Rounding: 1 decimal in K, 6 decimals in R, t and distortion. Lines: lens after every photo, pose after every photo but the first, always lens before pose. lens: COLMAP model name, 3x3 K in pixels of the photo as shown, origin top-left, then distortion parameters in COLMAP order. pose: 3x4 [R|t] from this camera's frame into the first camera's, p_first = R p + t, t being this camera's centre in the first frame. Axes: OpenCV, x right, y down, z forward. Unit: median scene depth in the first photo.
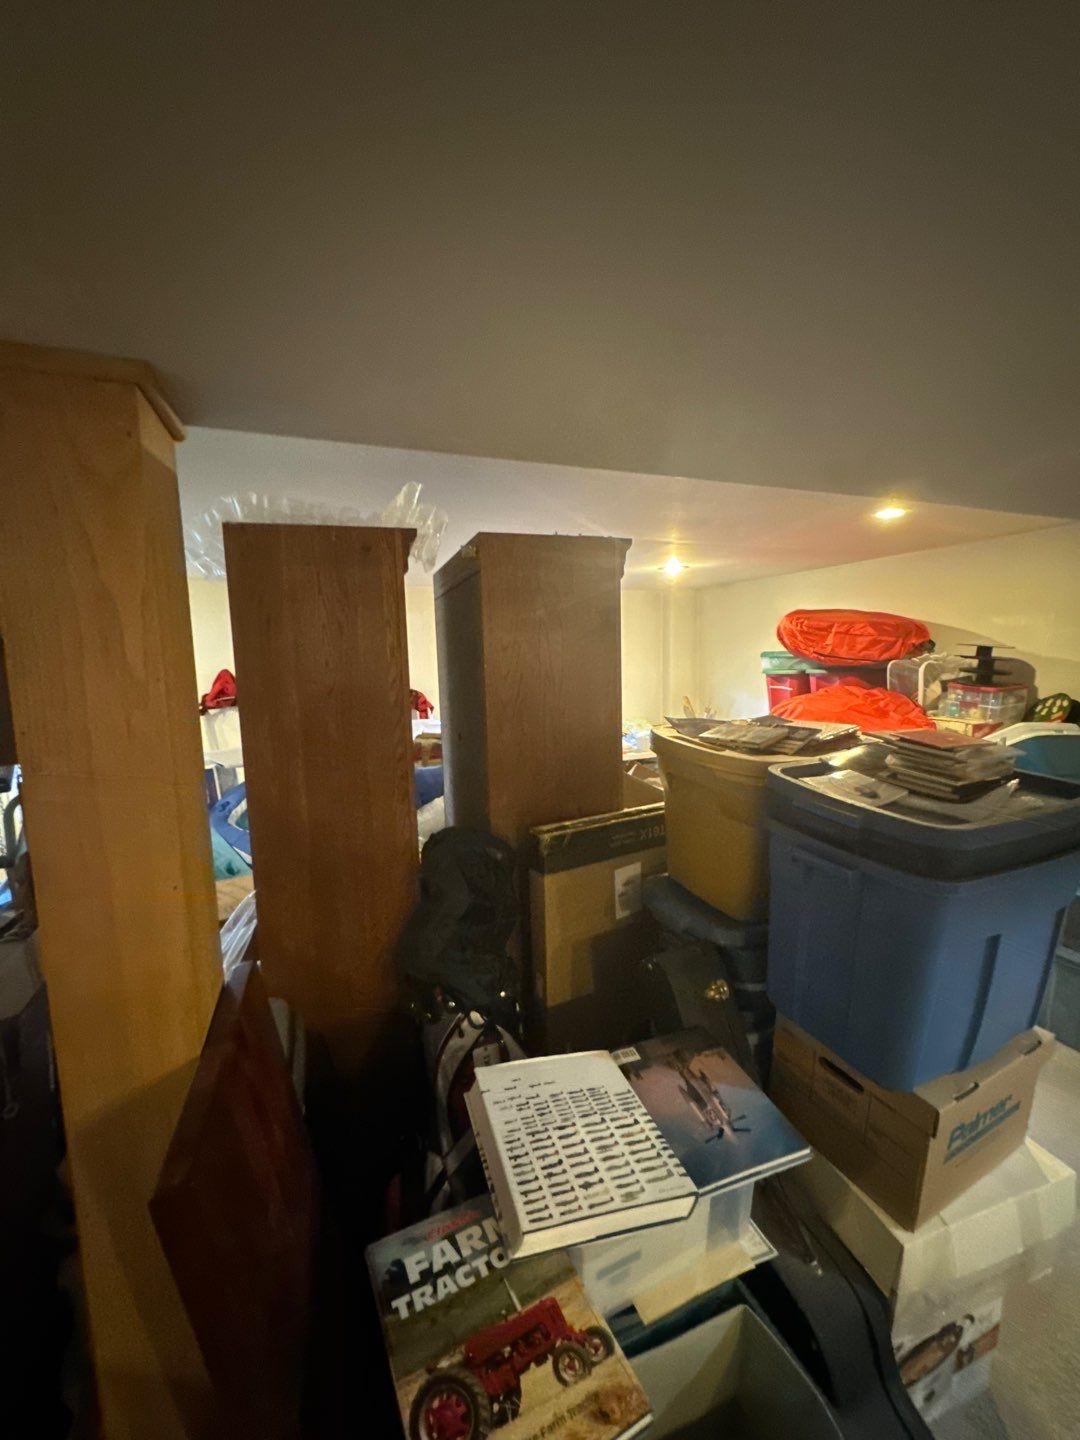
lens RADIAL K [[576.8, 0, 542.6], [0, 576.8, 721.3], [0, 0, 1]] dist [-0.002989, 0.000383]
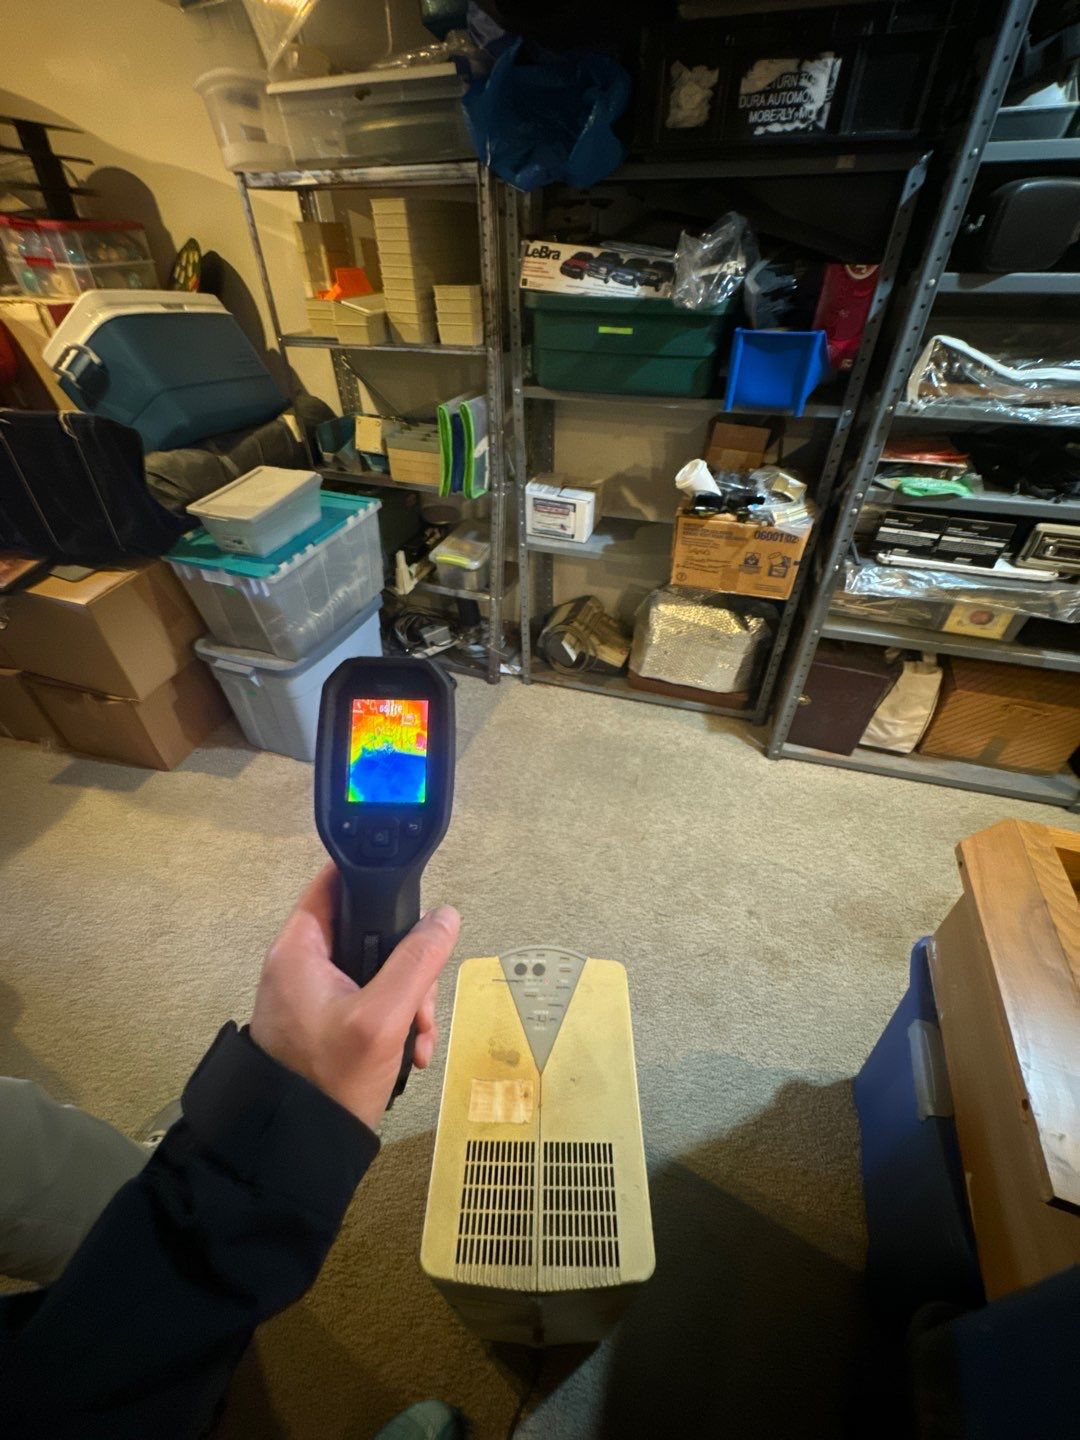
lens RADIAL K [[576.8, 0, 541.6], [0, 576.8, 720.9], [0, 0, 1]] dist [-0.002989, 0.000383]
pose [[0.634340, -0.478663, 0.607038, 0.499300], [0.086324, 0.824194, 0.559689, 0.064235], [-0.768220, -0.302631, 0.564139, 0.193067]]
